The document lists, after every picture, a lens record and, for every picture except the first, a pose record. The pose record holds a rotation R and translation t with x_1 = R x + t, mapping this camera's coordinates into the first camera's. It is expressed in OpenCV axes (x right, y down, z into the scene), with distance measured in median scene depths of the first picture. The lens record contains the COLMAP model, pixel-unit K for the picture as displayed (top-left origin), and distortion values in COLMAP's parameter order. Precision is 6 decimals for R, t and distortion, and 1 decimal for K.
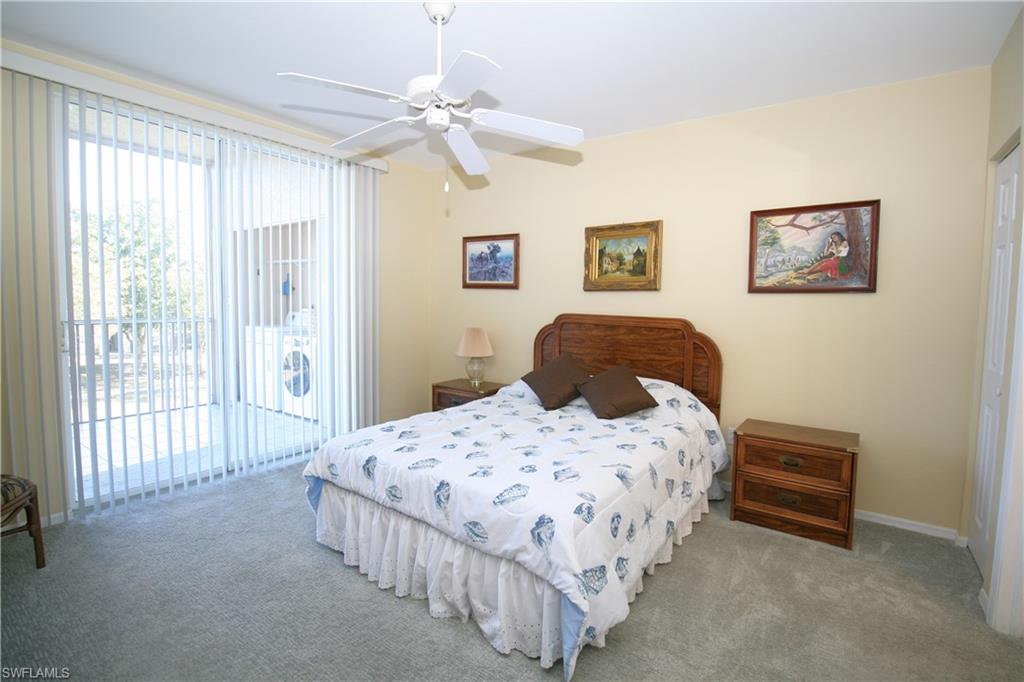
lens RADIAL K [[477.7, 0, 516.0], [0, 477.7, 332.3], [0, 0, 1]] dist [0.000697, -0.014311]
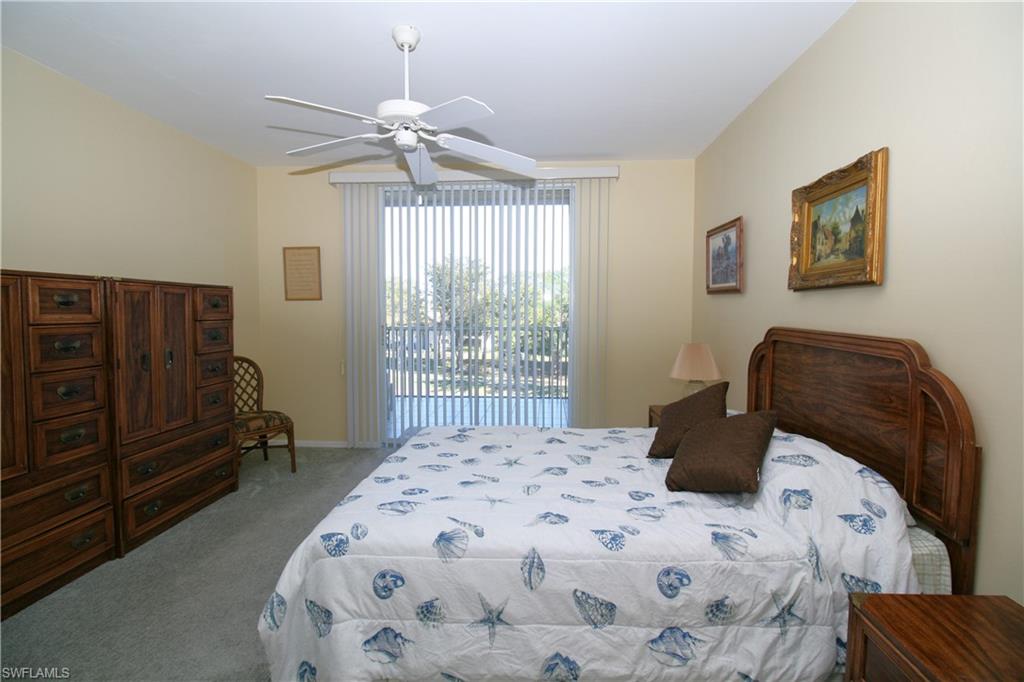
lens RADIAL K [[477.7, 0, 516.0], [0, 477.7, 332.3], [0, 0, 1]] dist [0.000697, -0.014311]
pose [[0.526616, 0.025455, -0.849722, 0.519606], [-0.048390, 0.998829, -0.000068, -0.016038], [0.848725, 0.041153, 0.527231, 0.388857]]
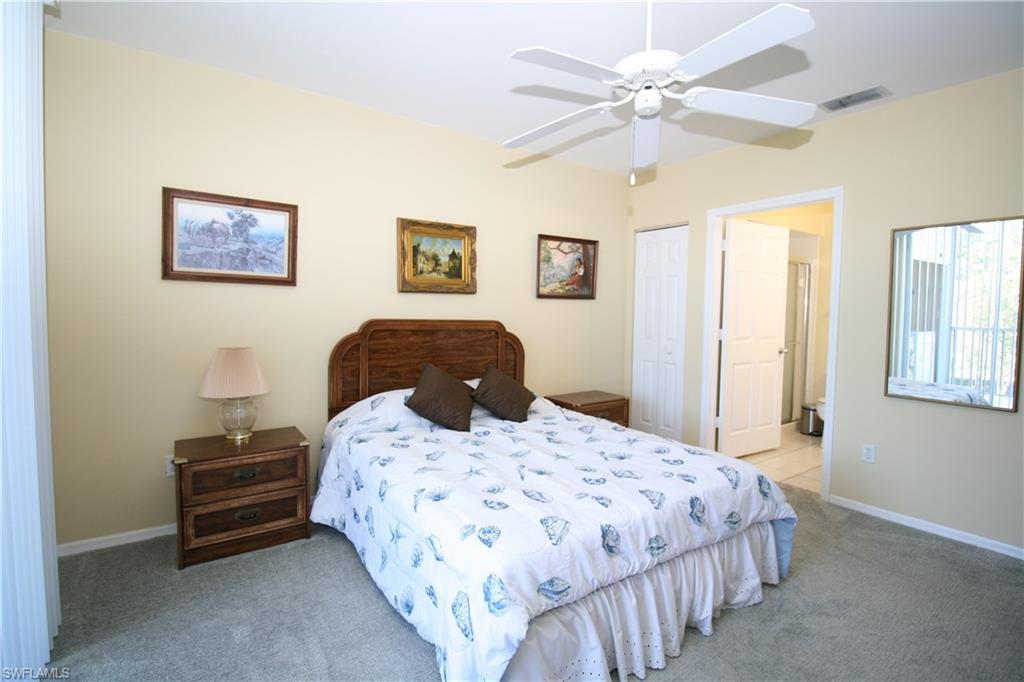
lens RADIAL K [[477.7, 0, 516.0], [0, 477.7, 332.3], [0, 0, 1]] dist [0.000697, -0.014311]
pose [[0.331521, -0.057723, 0.941680, -0.641020], [0.050530, 0.997780, 0.043373, -0.044092], [-0.942094, 0.033204, 0.333702, 0.557854]]
